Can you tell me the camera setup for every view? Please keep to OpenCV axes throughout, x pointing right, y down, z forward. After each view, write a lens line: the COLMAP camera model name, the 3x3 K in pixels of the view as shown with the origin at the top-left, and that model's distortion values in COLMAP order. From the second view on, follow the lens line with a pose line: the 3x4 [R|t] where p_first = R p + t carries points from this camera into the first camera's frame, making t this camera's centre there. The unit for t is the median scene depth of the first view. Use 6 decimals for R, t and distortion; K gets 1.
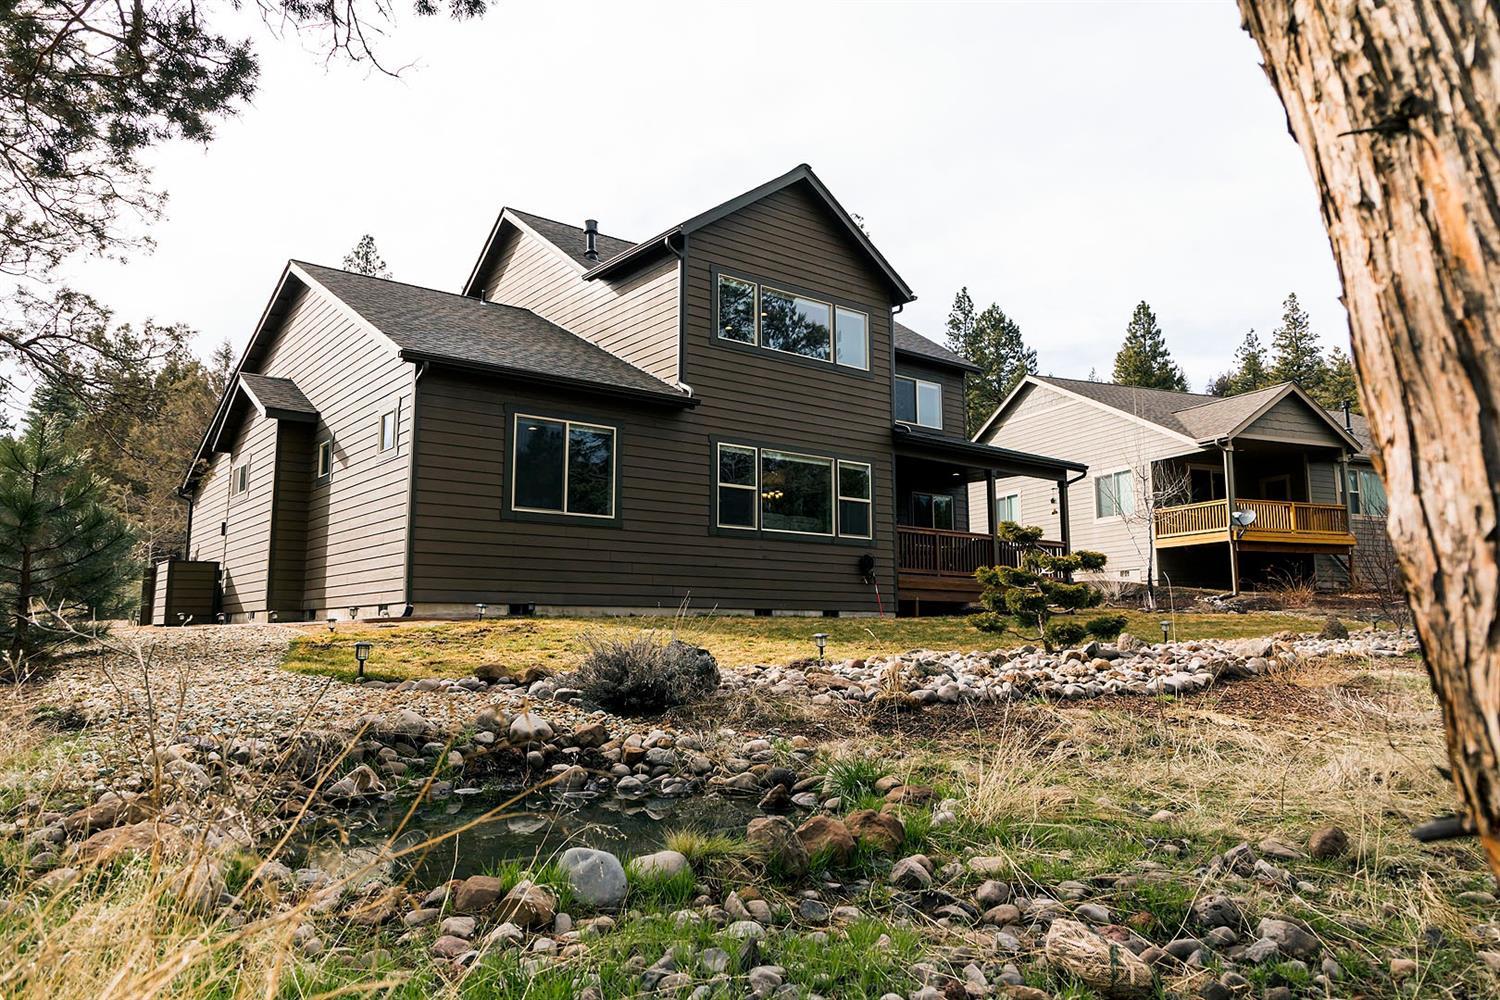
lens RADIAL K [[1032.0, 0, 750.0], [0, 1032.0, 500.0], [0, 0, 1]] dist [0.002706, 0.000528]
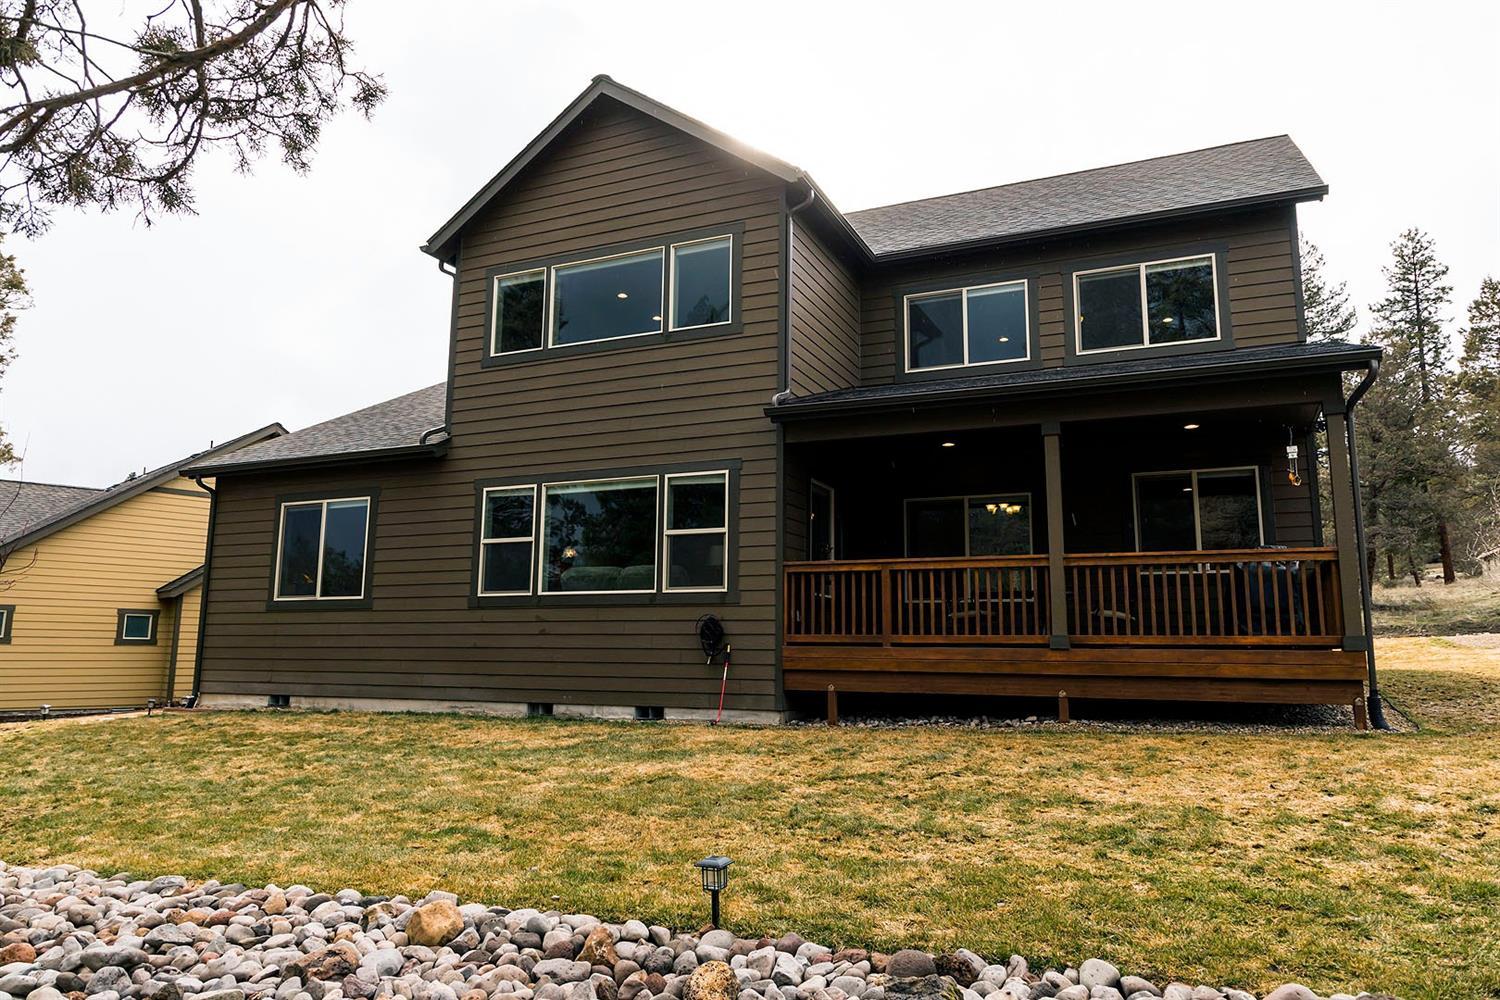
lens RADIAL K [[1032.0, 0, 750.0], [0, 1032.0, 500.0], [0, 0, 1]] dist [0.002706, 0.000528]
pose [[0.450416, -0.162032, -0.877993, 0.702551], [0.086100, 0.986694, -0.137922, 0.073997], [0.888658, -0.013473, 0.458373, 0.768225]]
